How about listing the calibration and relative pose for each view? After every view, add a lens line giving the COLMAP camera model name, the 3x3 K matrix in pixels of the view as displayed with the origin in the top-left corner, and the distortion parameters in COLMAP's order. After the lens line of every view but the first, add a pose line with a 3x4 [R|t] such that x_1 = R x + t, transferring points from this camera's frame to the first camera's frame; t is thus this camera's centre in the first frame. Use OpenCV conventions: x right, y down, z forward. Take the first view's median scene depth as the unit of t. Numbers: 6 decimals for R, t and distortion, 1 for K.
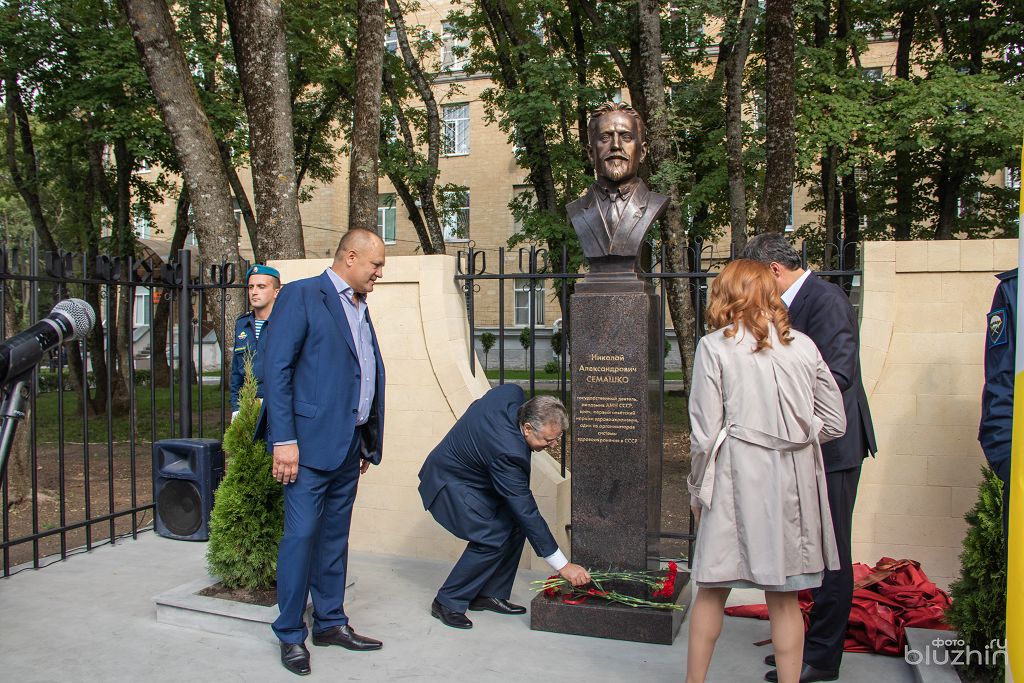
lens RADIAL K [[856.9, 0, 512.0], [0, 856.9, 341.5], [0, 0, 1]] dist [-0.174972, 0.135060]
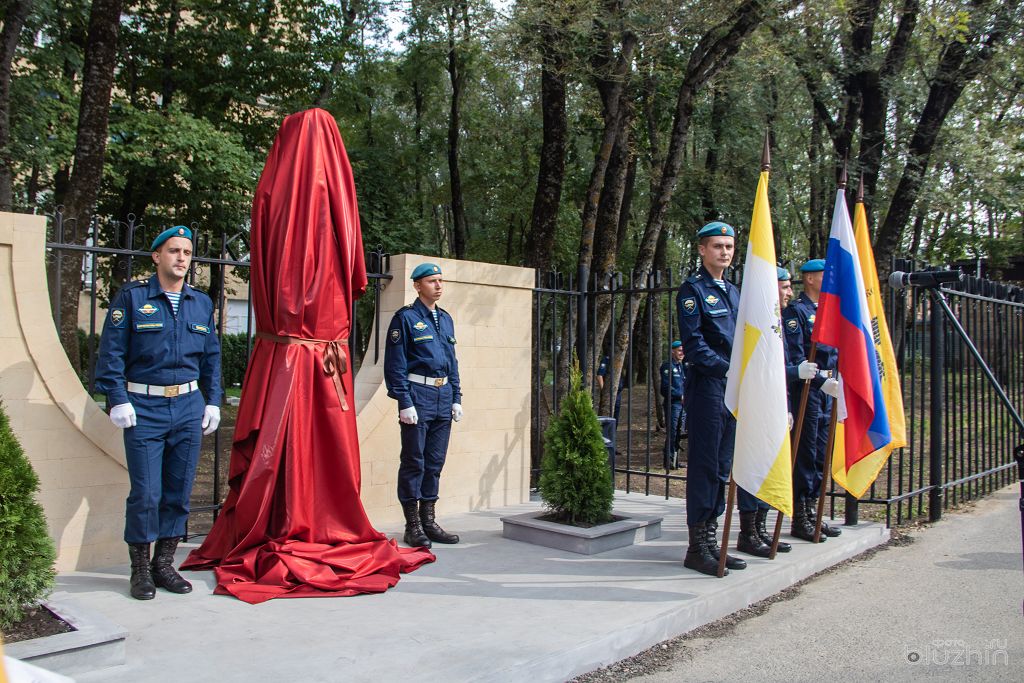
lens RADIAL K [[856.9, 0, 512.0], [0, 856.9, 341.5], [0, 0, 1]] dist [-0.174972, 0.135060]
pose [[0.426238, 0.024419, 0.904281, -0.499047], [0.011199, 0.999417, -0.032267, 0.044566], [-0.904542, 0.023881, 0.425716, 0.197997]]
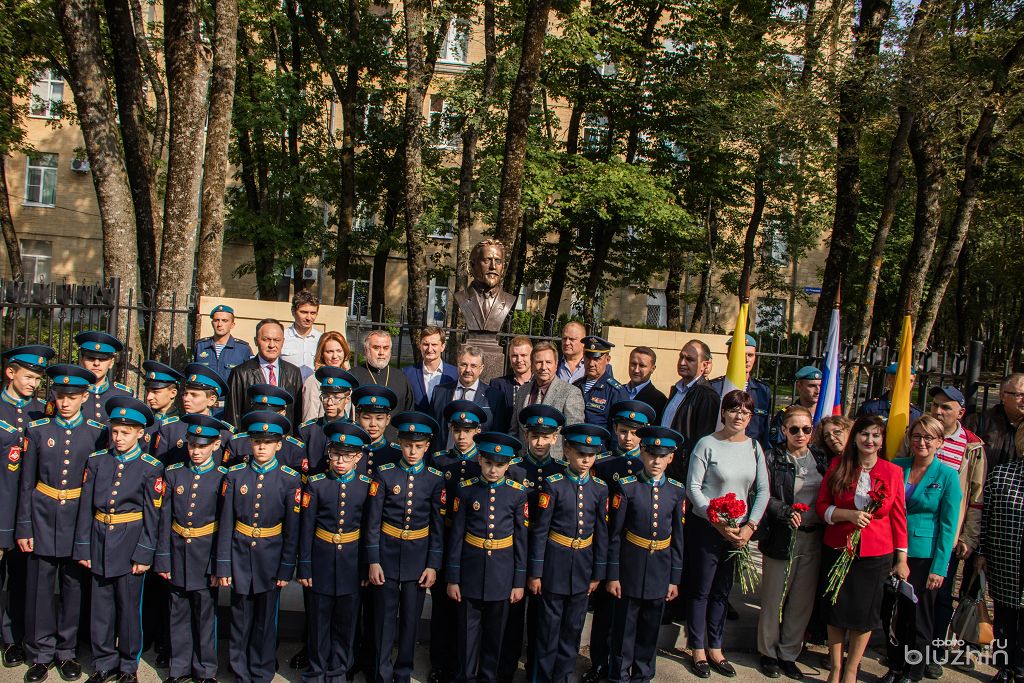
lens RADIAL K [[865.1, 0, 512.0], [0, 865.1, 341.5], [0, 0, 1]] dist [-0.097015, -0.012250]
pose [[0.902863, 0.058876, 0.425877, -0.366144], [-0.069890, 0.997502, 0.010268, -0.063353], [-0.424209, -0.039035, 0.904723, -0.383403]]
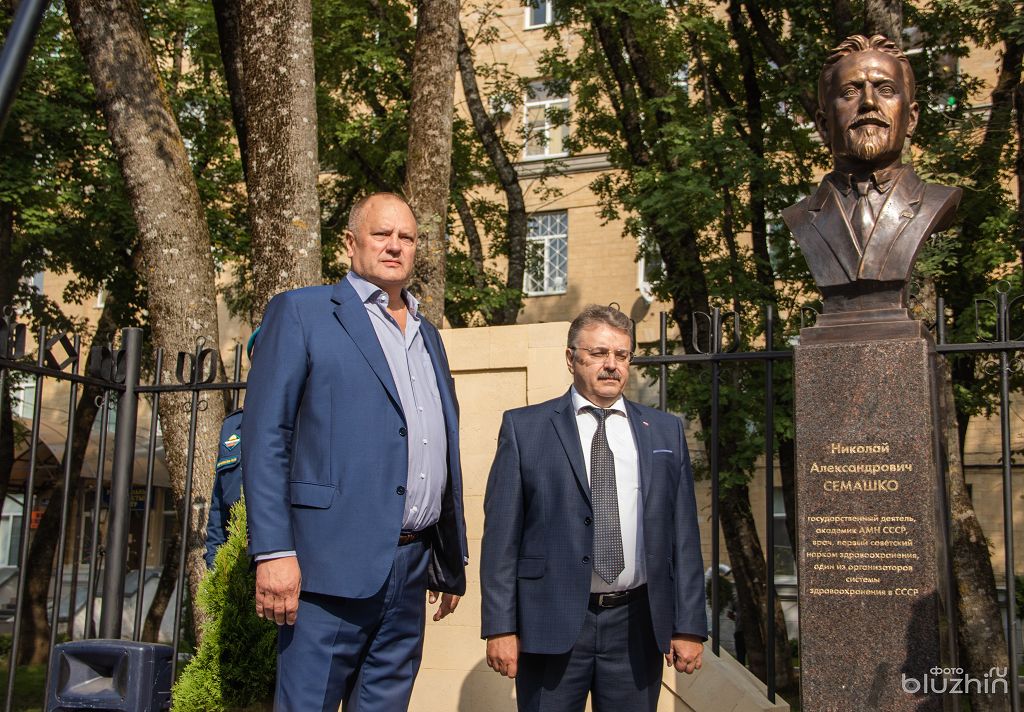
lens RADIAL K [[1419.4, 0, 528.7], [0, 1419.4, 355.3], [0, 0, 1]] dist [0.066570, 0.132360]
pose [[0.997507, 0.007036, -0.070213, -0.030128], [-0.020141, 0.982014, -0.187732, 0.091990], [0.067630, 0.188678, 0.979708, 0.005850]]
